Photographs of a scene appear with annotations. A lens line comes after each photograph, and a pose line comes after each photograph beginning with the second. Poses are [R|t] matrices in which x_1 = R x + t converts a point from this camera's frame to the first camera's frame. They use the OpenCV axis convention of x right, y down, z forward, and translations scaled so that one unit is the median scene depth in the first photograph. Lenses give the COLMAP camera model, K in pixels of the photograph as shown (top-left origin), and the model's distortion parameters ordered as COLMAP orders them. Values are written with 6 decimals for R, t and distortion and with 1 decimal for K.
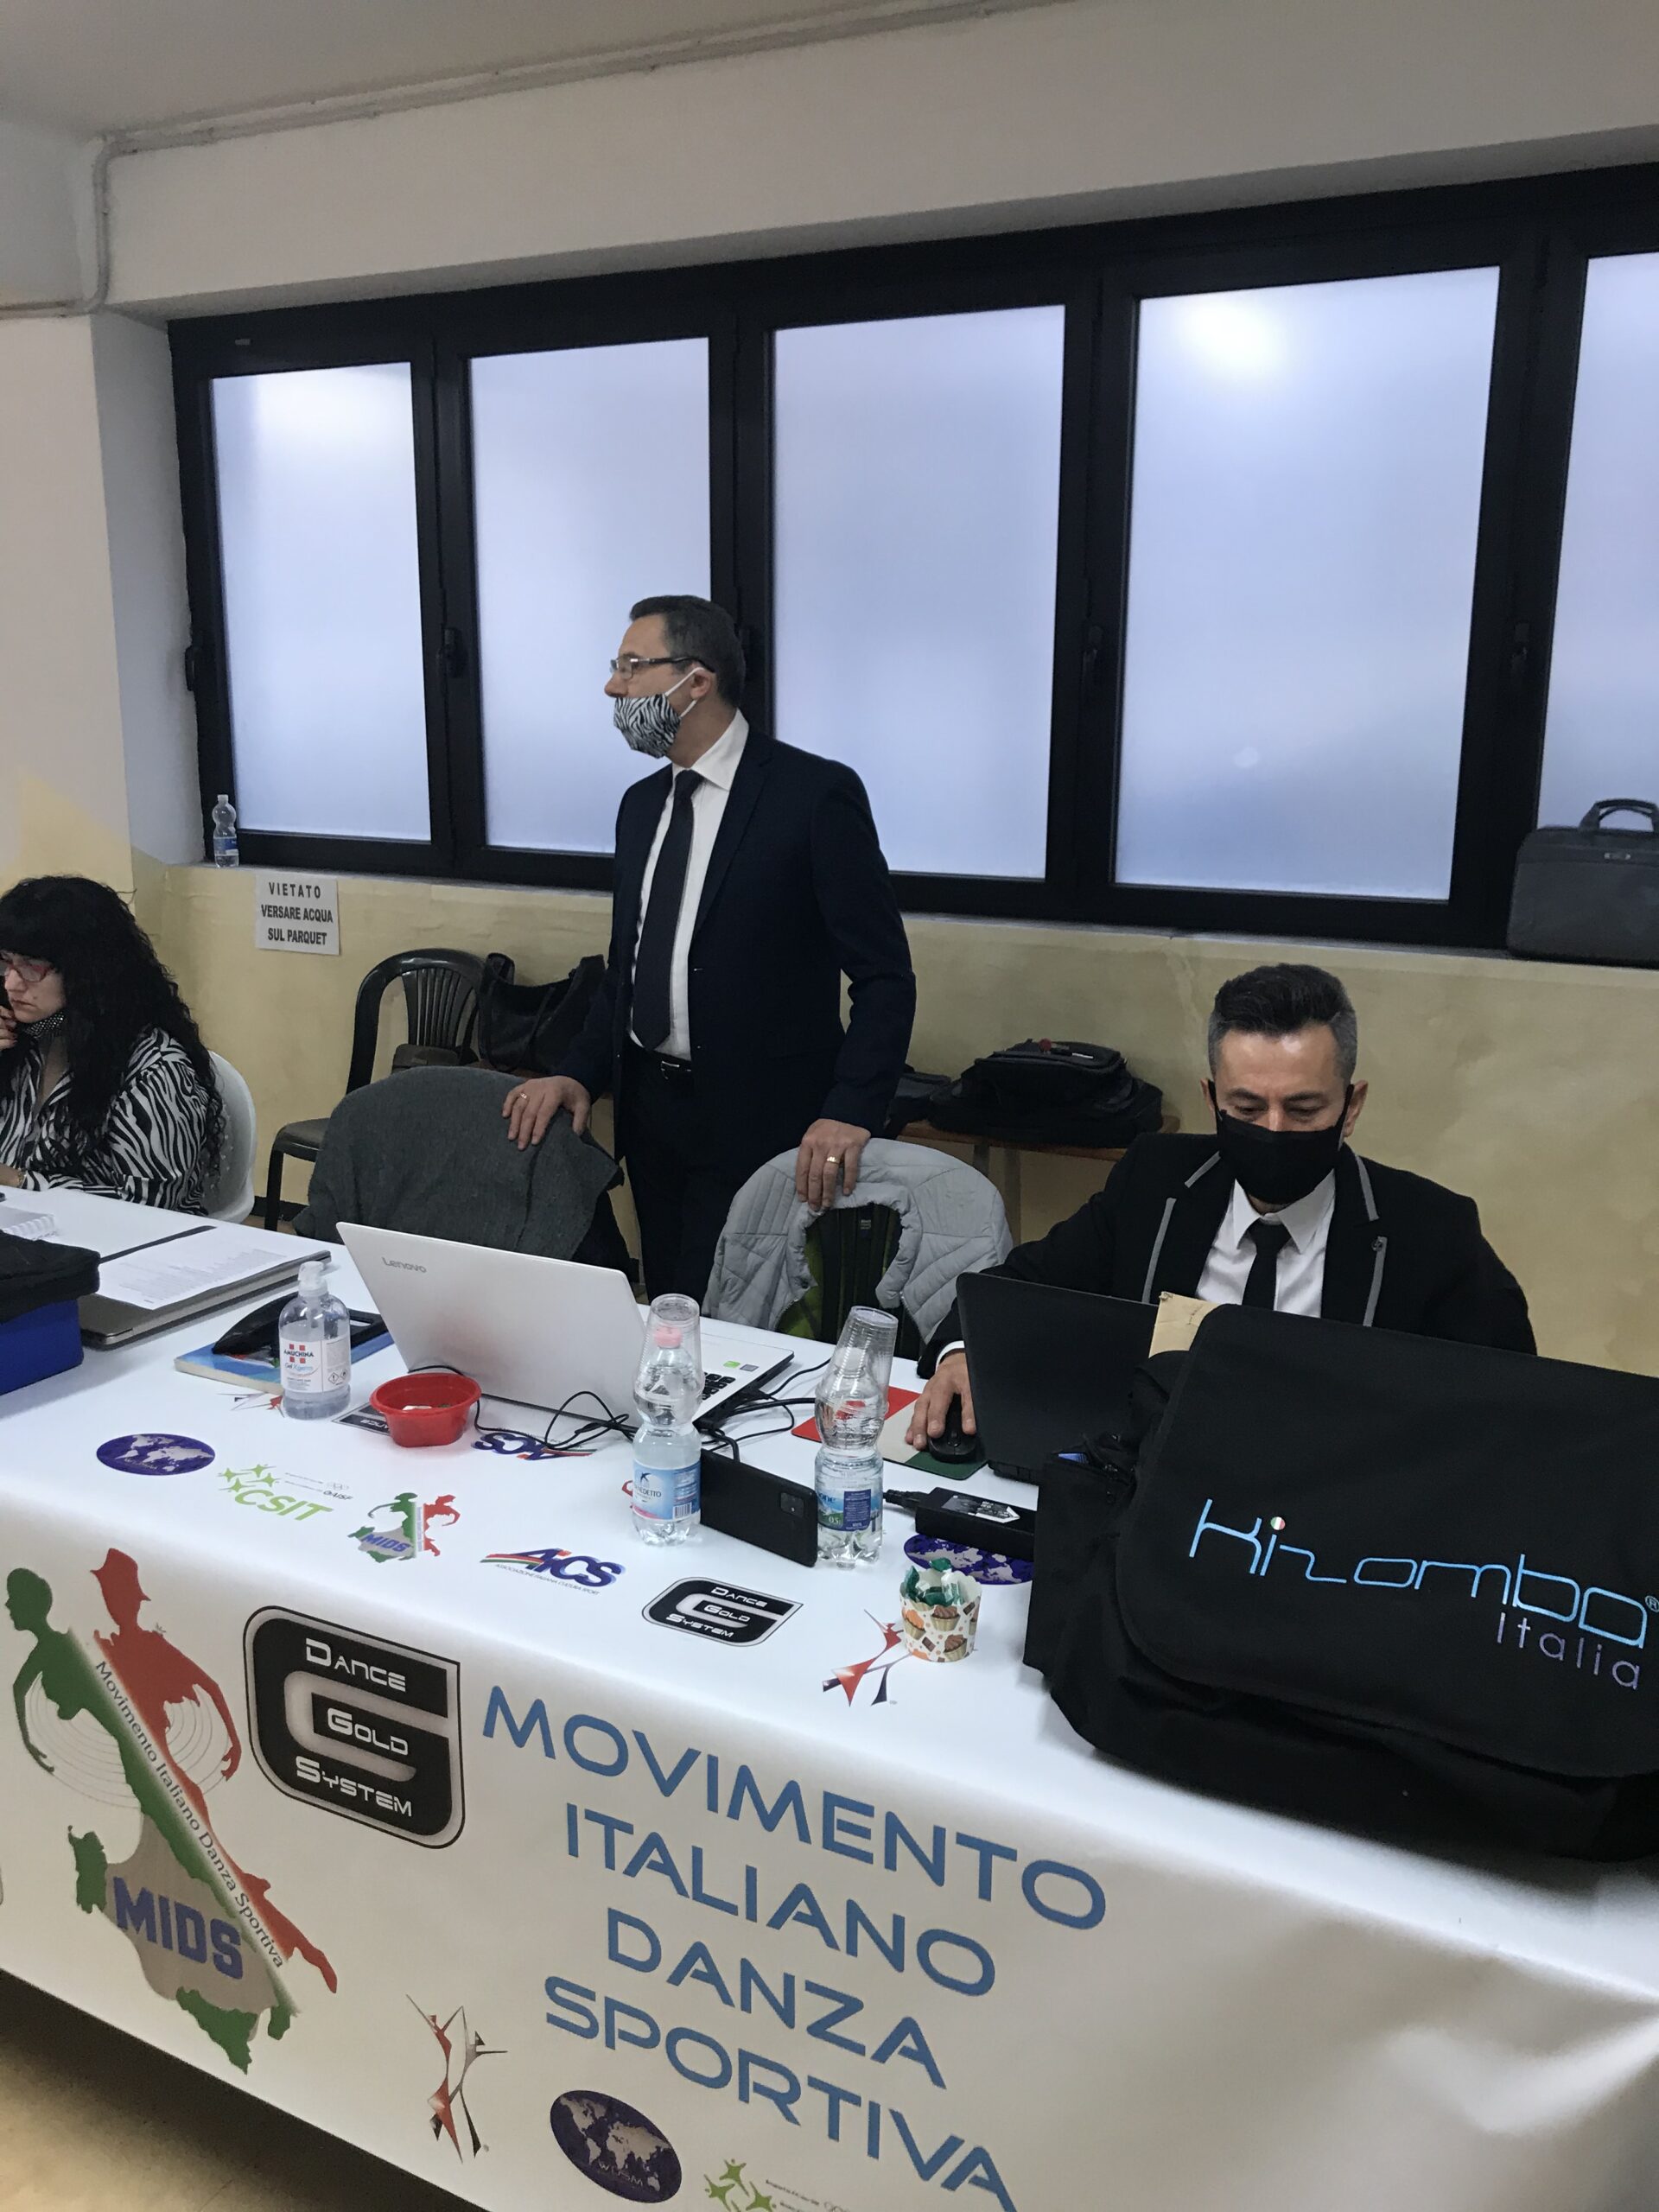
lens RADIAL K [[1829.7, 0, 830.8], [0, 1829.7, 1076.9], [0, 0, 1]] dist [0.010347, 0.004180]
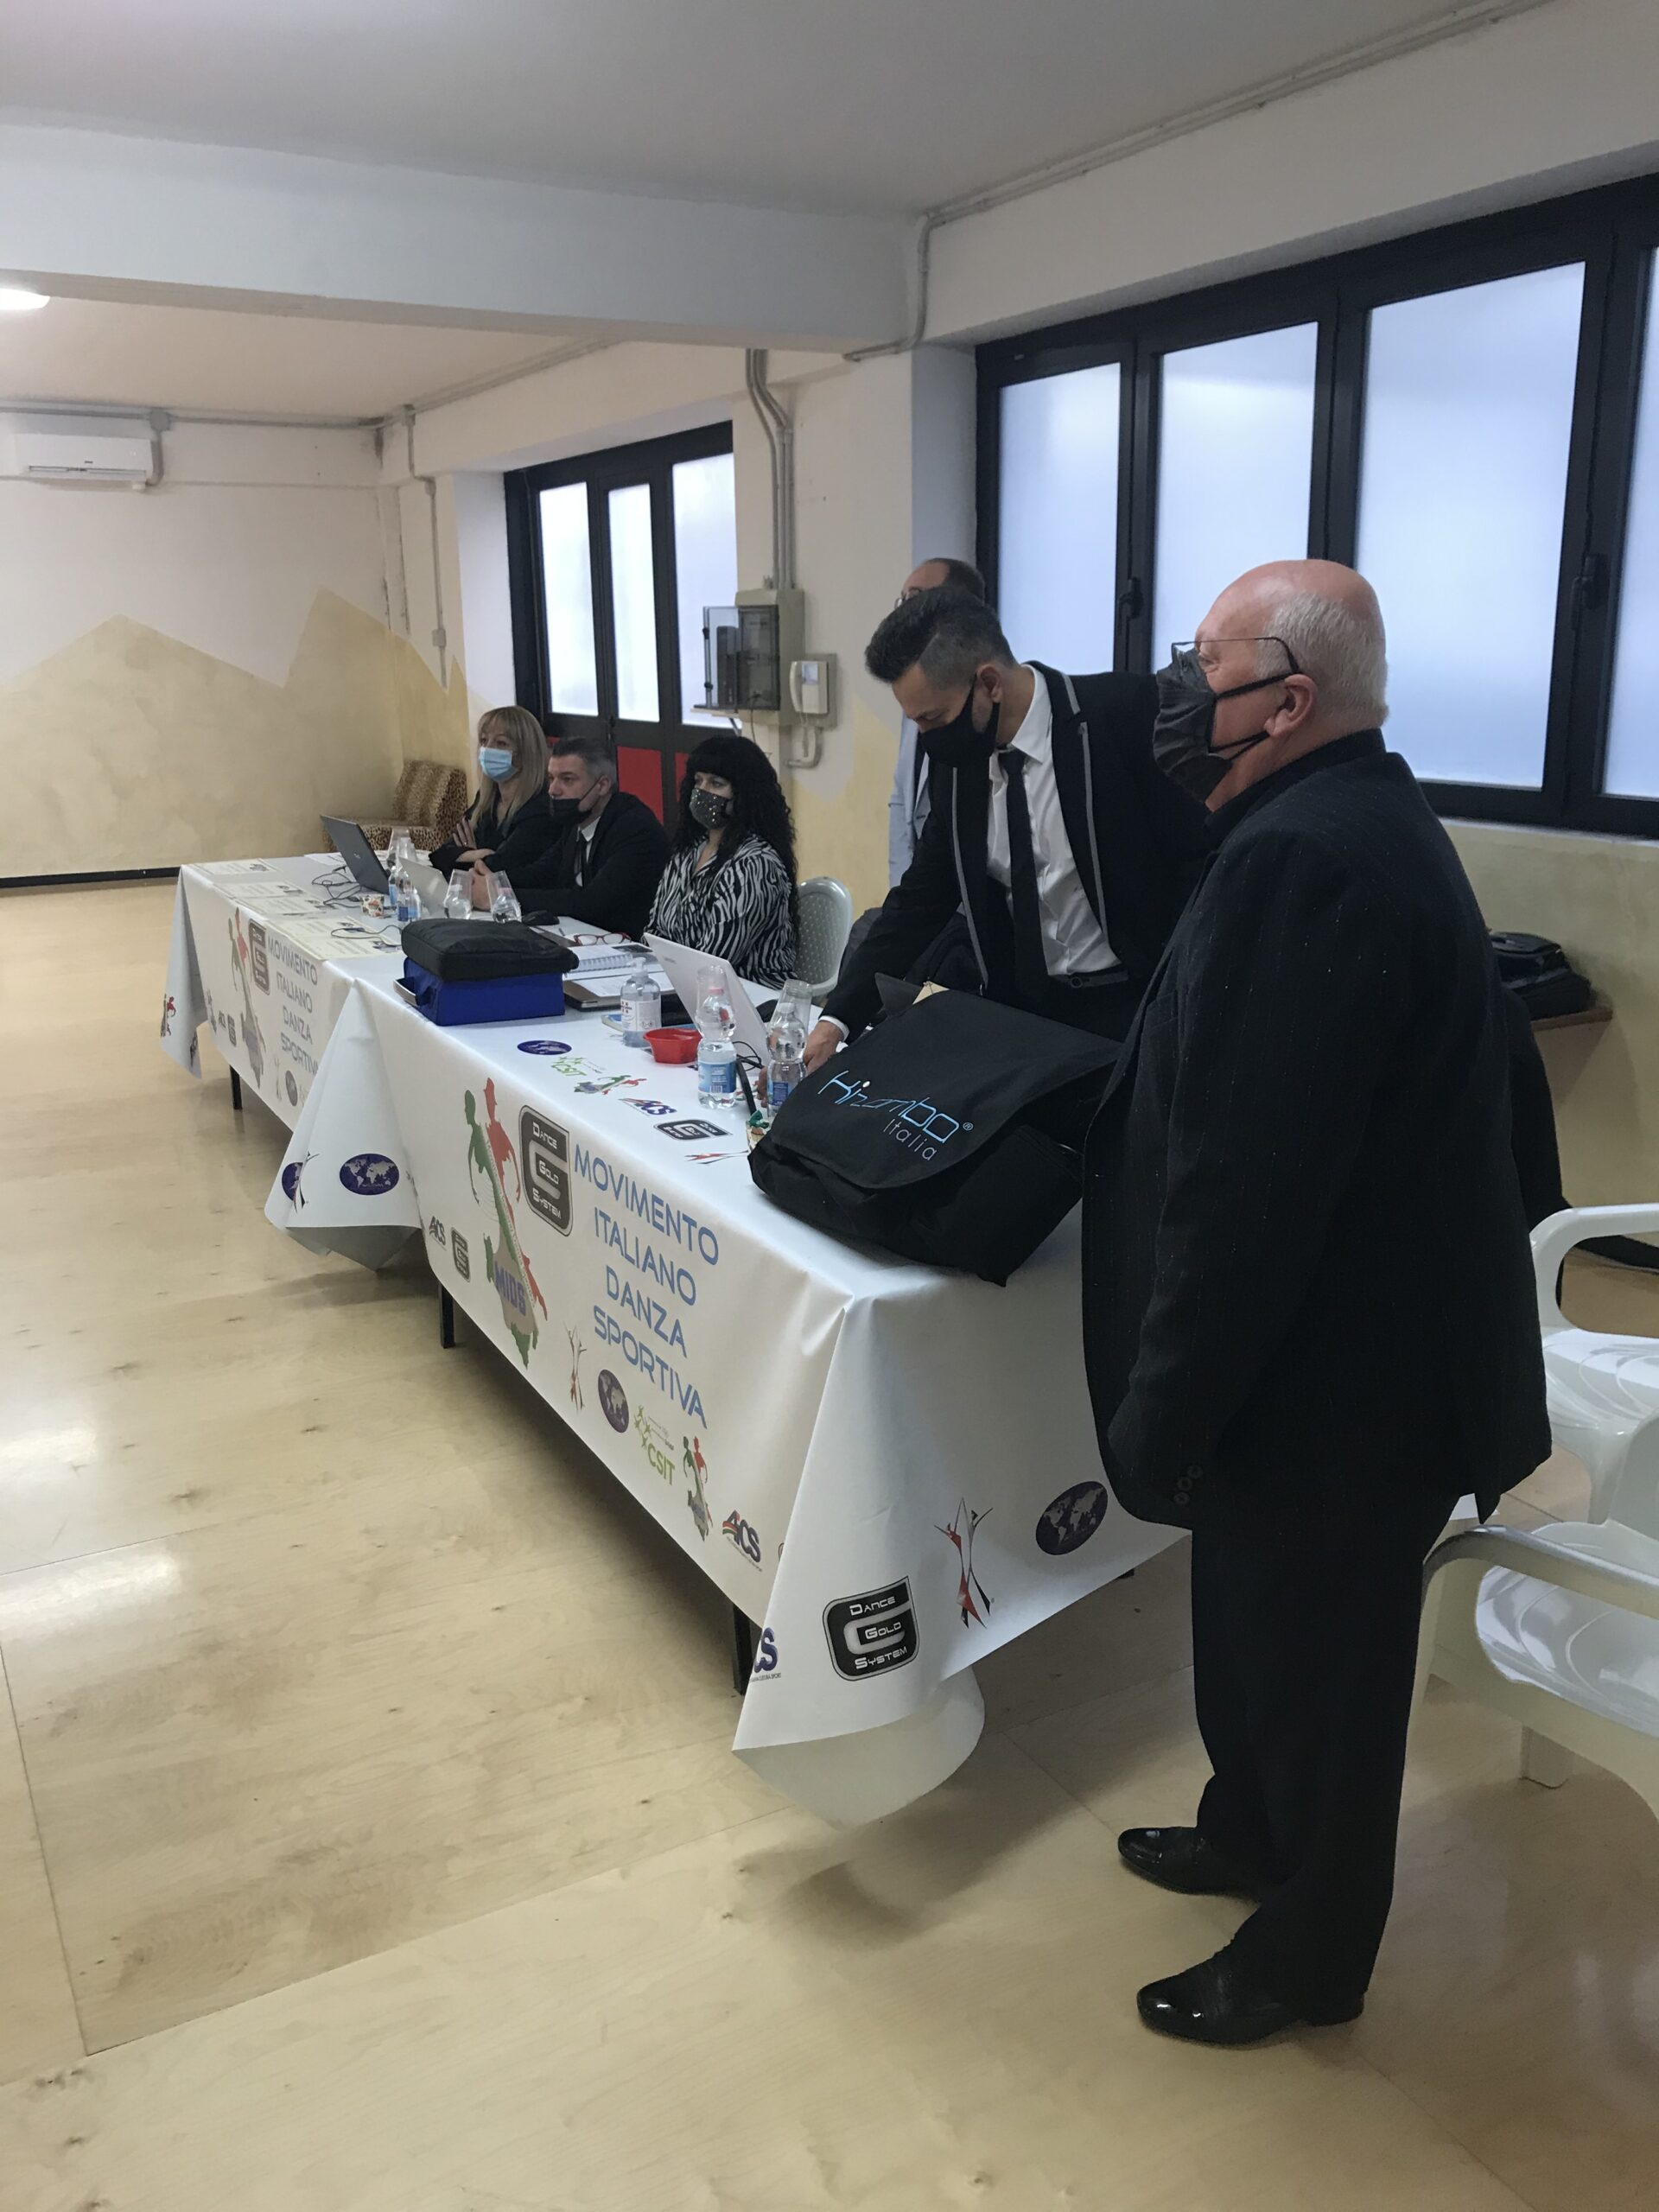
lens RADIAL K [[1842.3, 0, 829.5], [0, 1842.3, 1106.0], [0, 0, 1]] dist [0.067439, -0.097625]
pose [[0.822259, 0.122957, -0.555673, 0.956113], [-0.102766, 0.992411, 0.067529, 0.117166], [0.559759, 0.001578, 0.828654, -0.392567]]
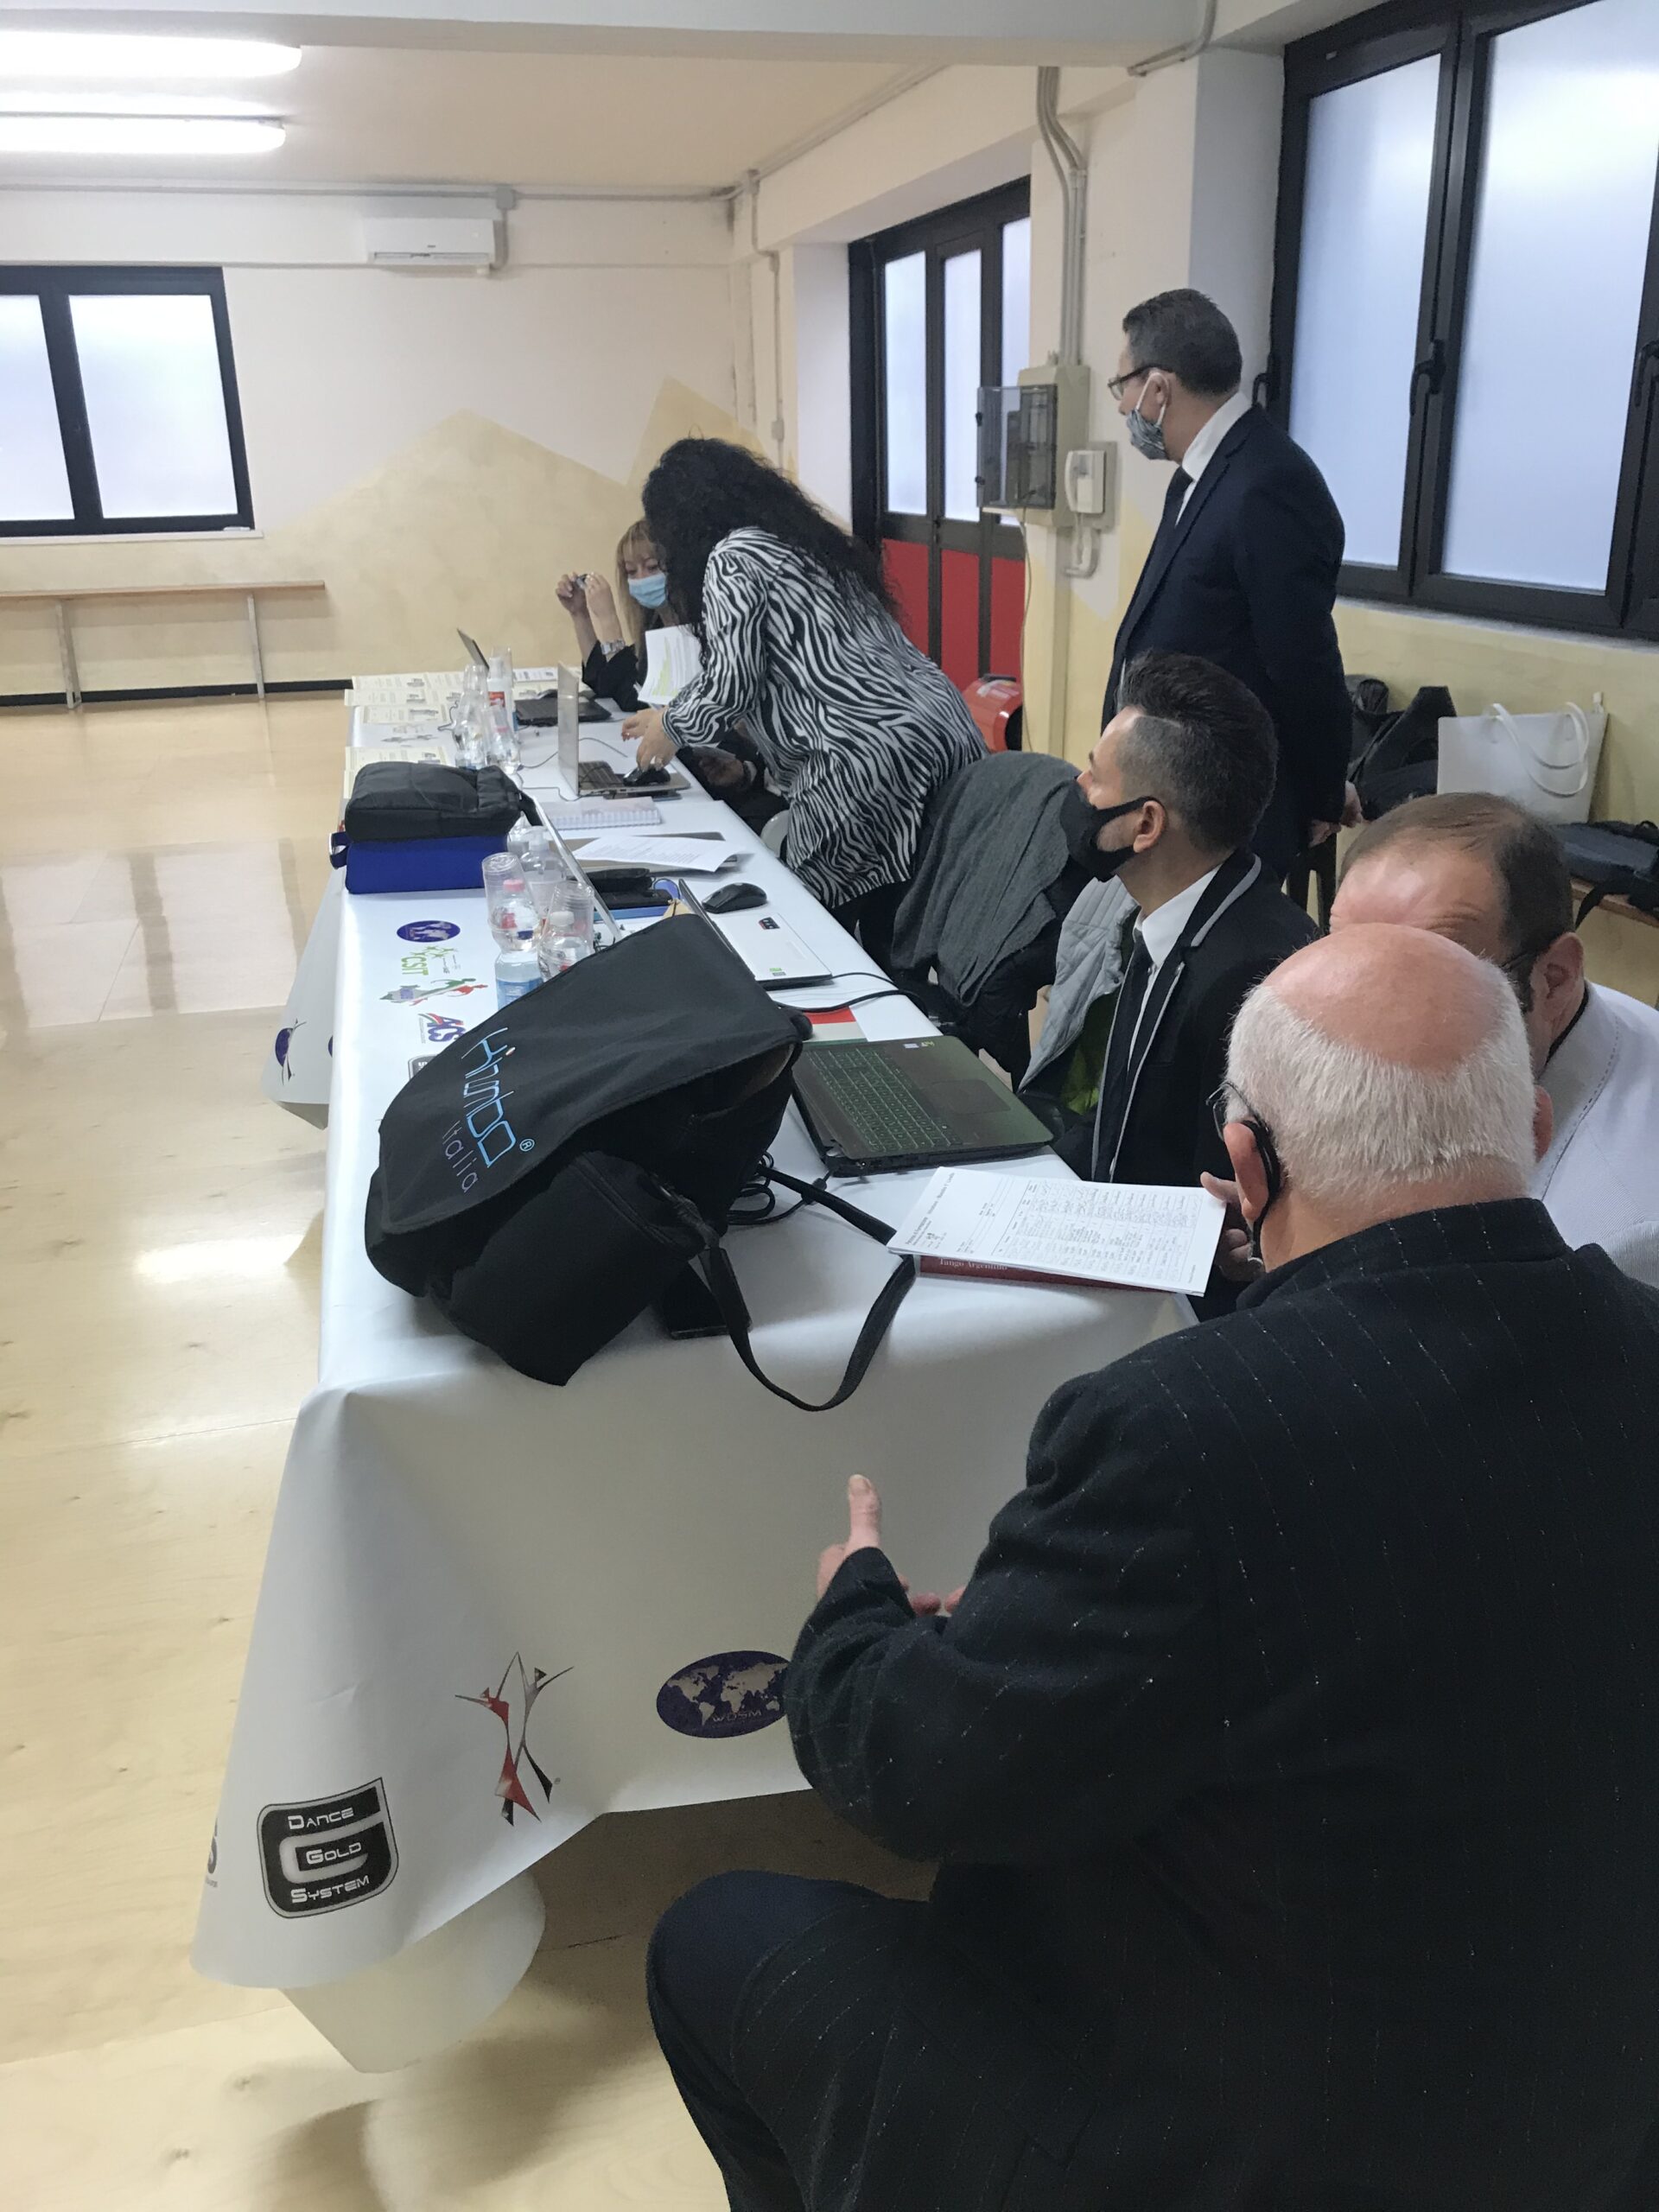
lens RADIAL K [[1849.6, 0, 831.9], [0, 1849.6, 1098.2], [0, 0, 1]] dist [0.027449, -0.005163]
pose [[0.648519, 0.236988, -0.723367, 1.039233], [-0.140204, 0.971230, 0.192496, 0.000175], [0.748175, -0.023419, 0.663088, 0.253770]]
